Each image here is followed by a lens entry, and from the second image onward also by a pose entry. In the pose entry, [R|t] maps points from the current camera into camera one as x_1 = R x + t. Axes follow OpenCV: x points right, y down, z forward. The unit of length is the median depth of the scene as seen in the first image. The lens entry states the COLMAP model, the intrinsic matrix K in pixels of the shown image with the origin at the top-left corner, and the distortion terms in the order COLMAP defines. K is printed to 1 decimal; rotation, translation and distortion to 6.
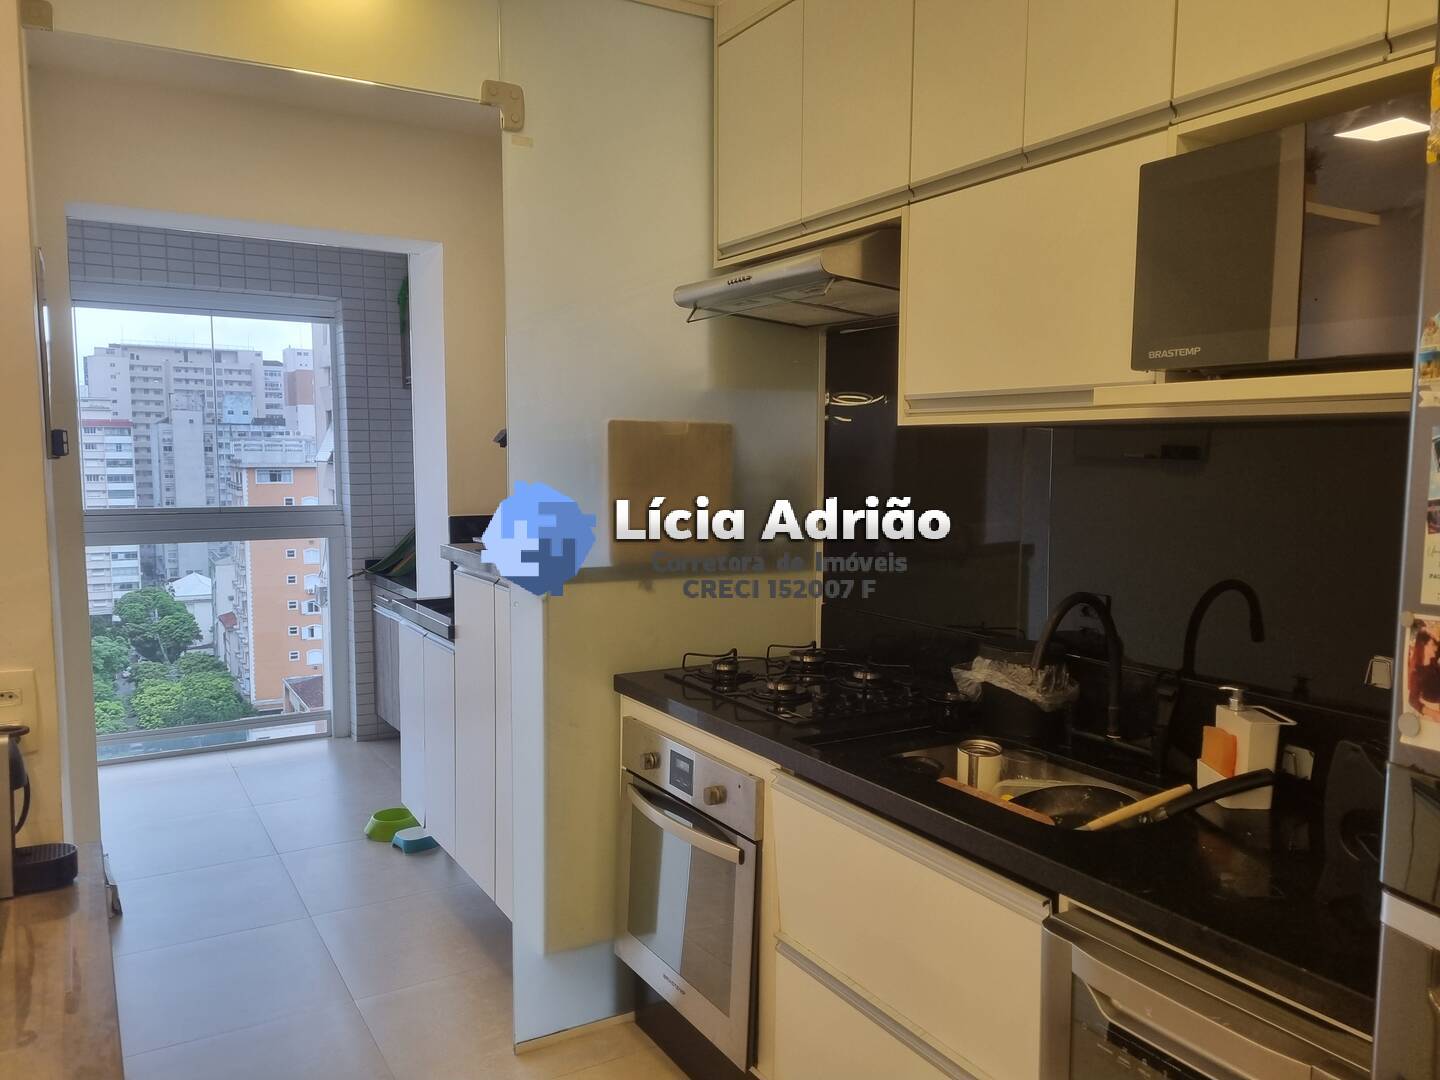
lens RADIAL K [[1097.5, 0, 718.2], [0, 1097.5, 561.4], [0, 0, 1]] dist [0.045531, -0.001559]
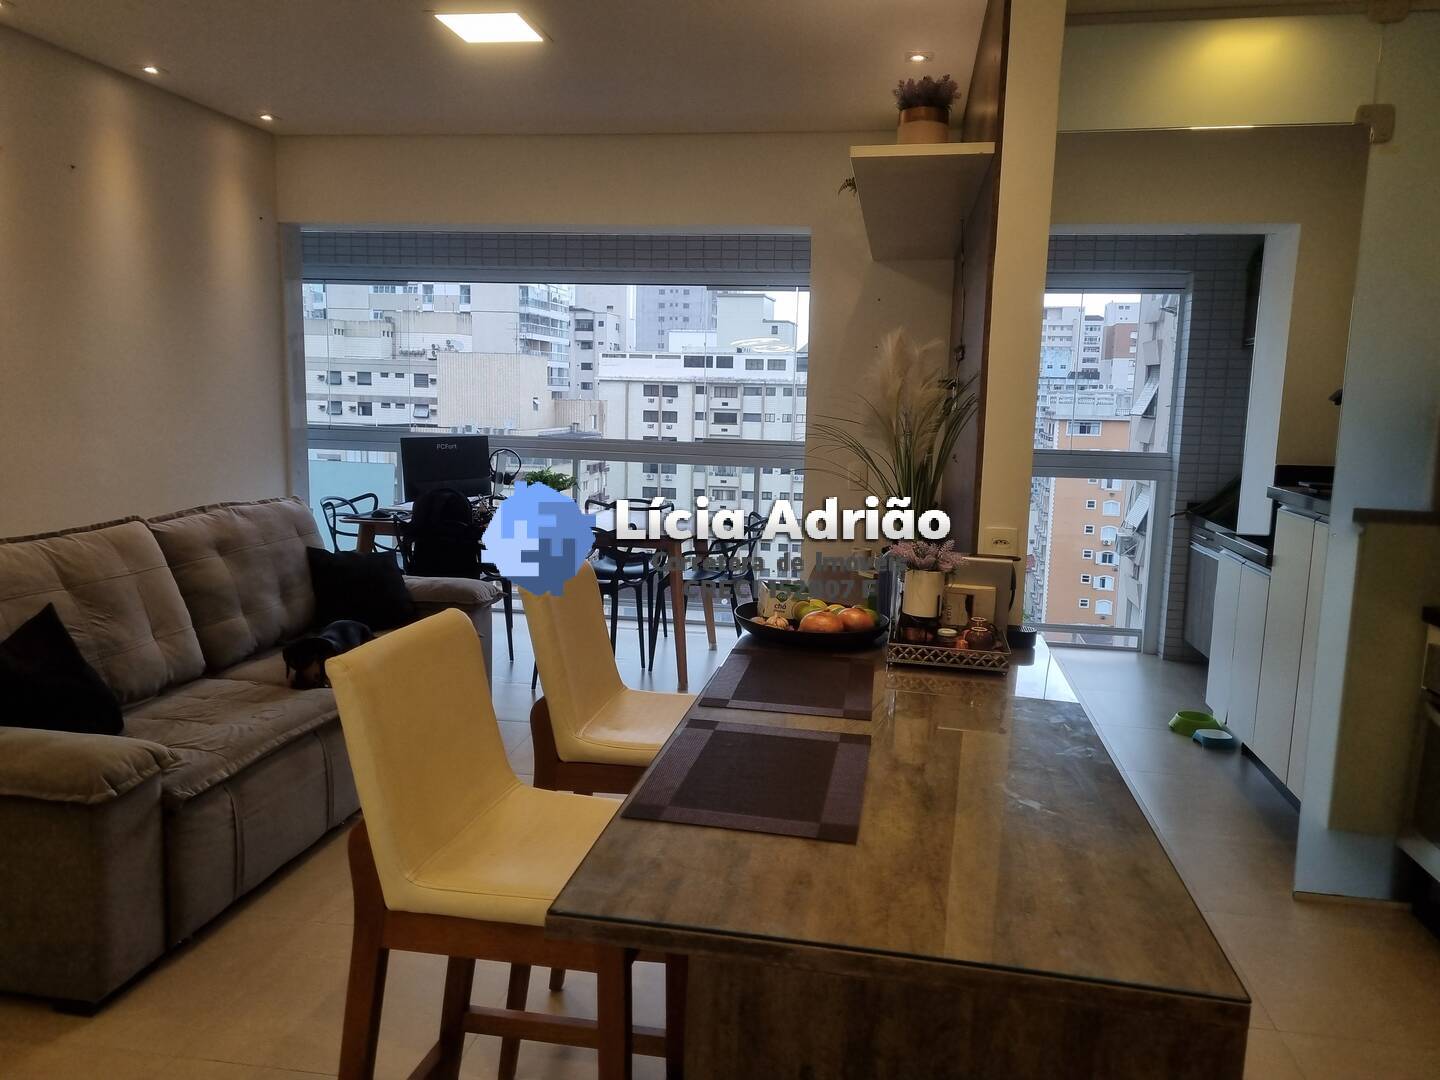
lens RADIAL K [[1095.2, 0, 726.4], [0, 1095.2, 545.2], [0, 0, 1]] dist [0.061081, -0.057384]
pose [[0.769893, 0.103325, -0.629753, 0.034392], [-0.086254, 0.994599, 0.057738, 0.017783], [0.632318, 0.009867, 0.774647, -0.177559]]
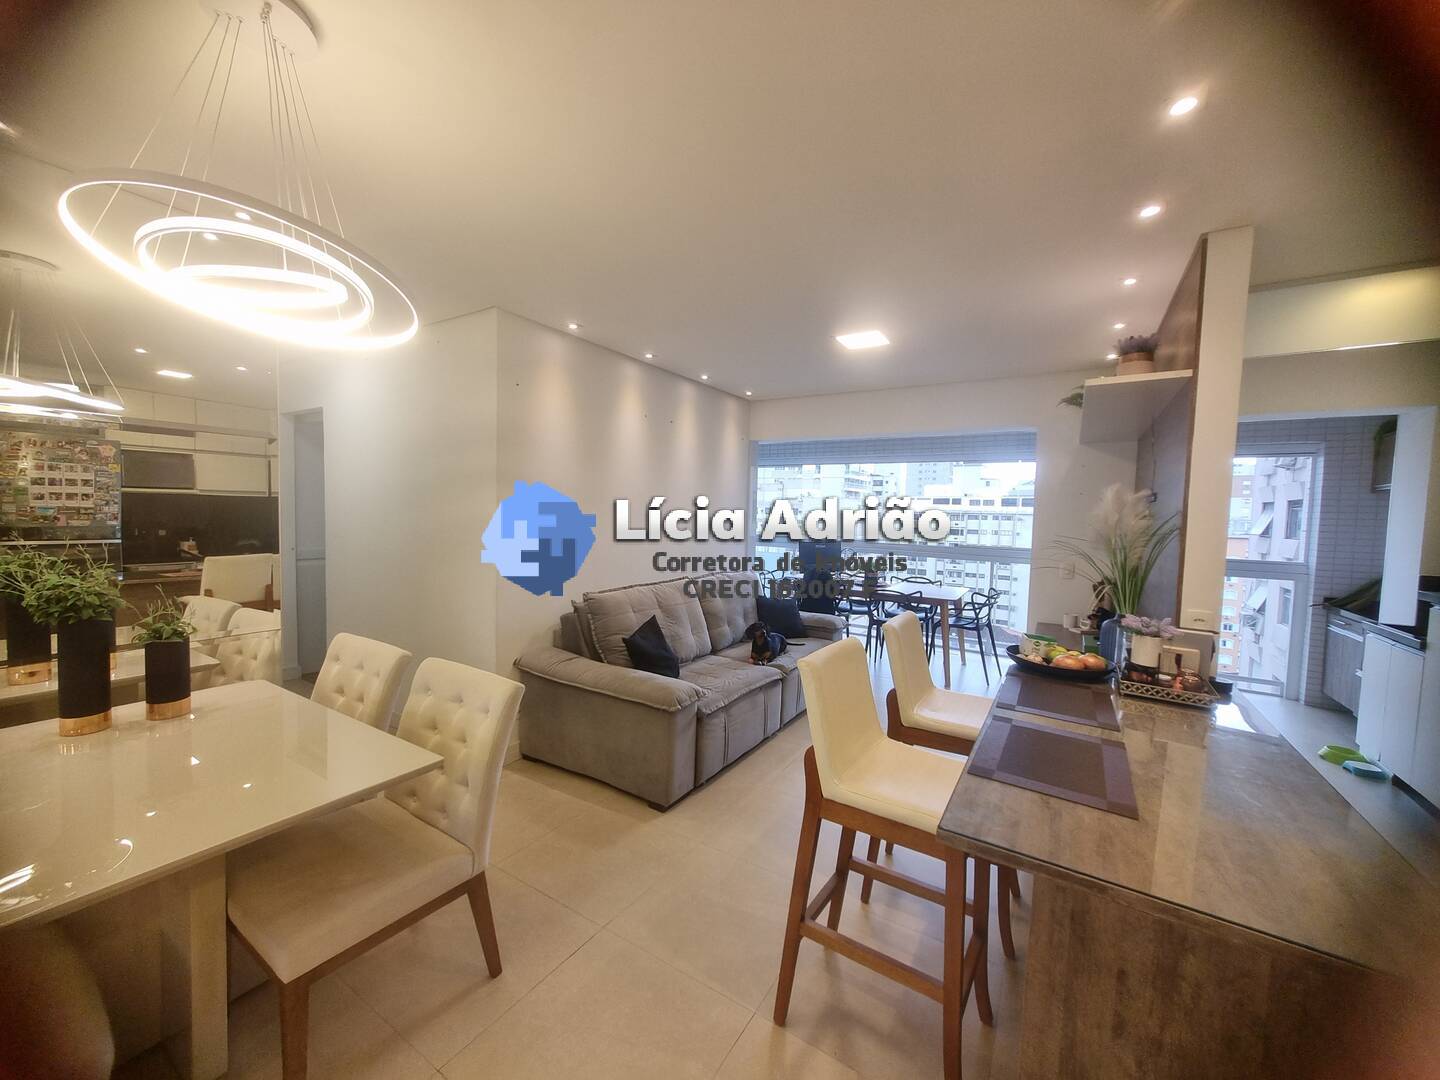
lens RADIAL K [[560.9, 0, 715.0], [0, 560.9, 541.6], [0, 0, 1]] dist [0.001171, 0.000086]
pose [[0.454985, 0.056307, -0.888717, 0.006926], [-0.114771, 0.993383, 0.004181, 0.017119], [0.883072, 0.100097, 0.458437, -0.194268]]
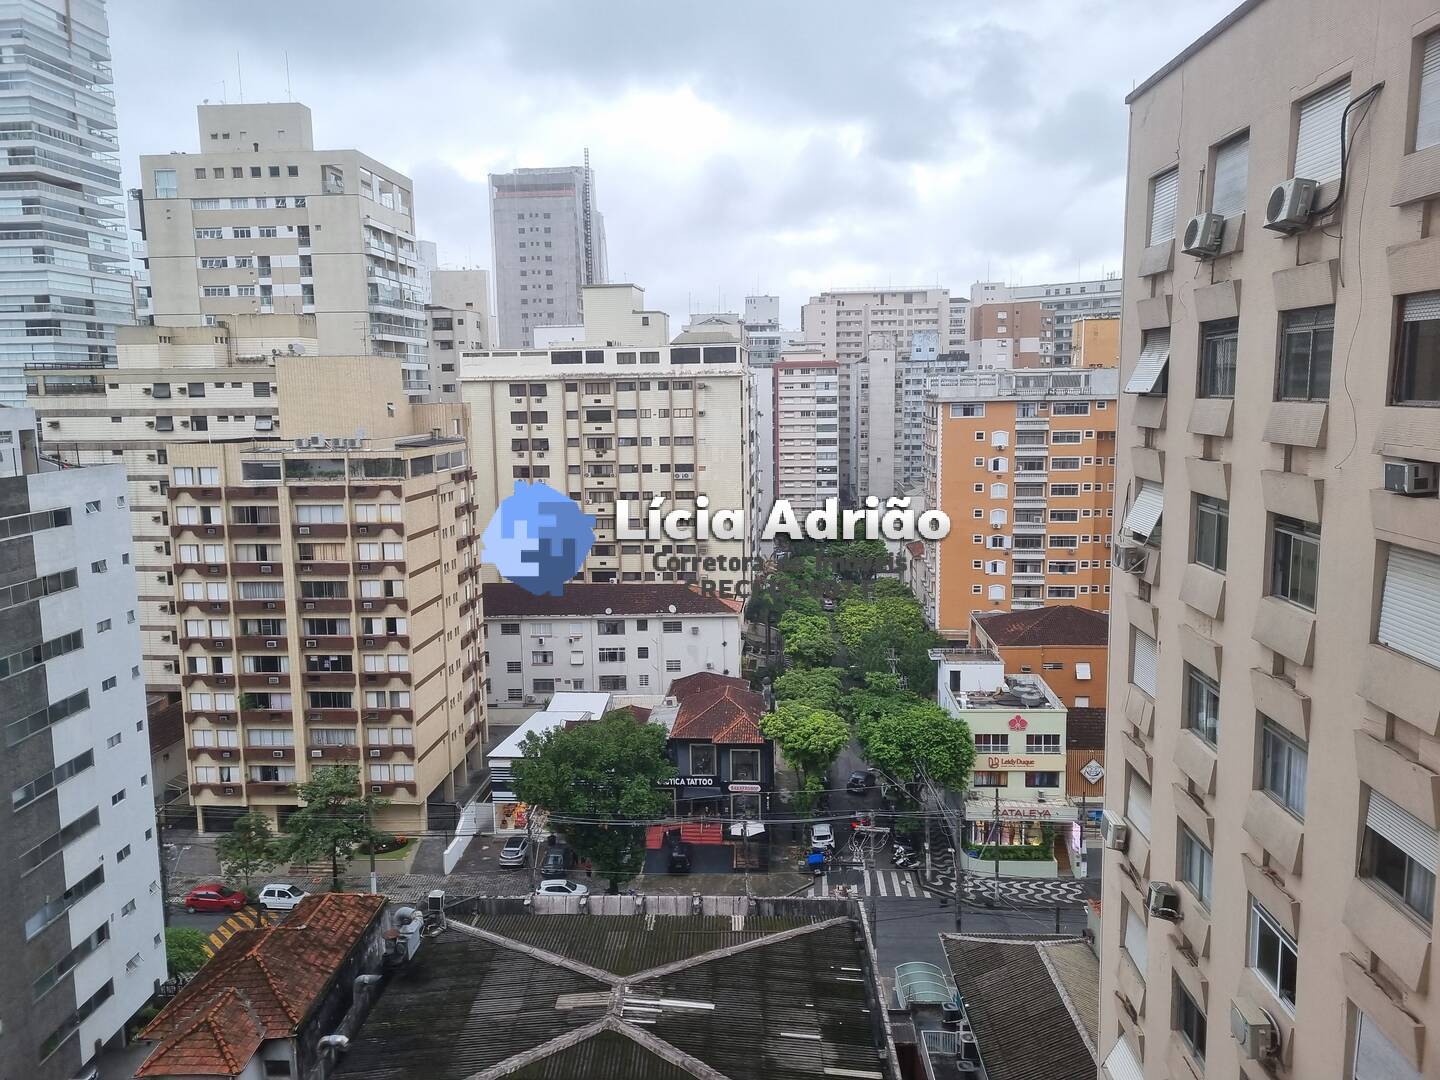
lens RADIAL K [[1086.3, 0, 700.6], [0, 1086.3, 539.4], [0, 0, 1]] dist [0.046115, -0.000587]
pose [[0.827469, 0.059949, -0.558302, -0.787363], [-0.036540, 0.997926, 0.052999, -0.068561], [0.560321, -0.023455, 0.827943, 0.710429]]
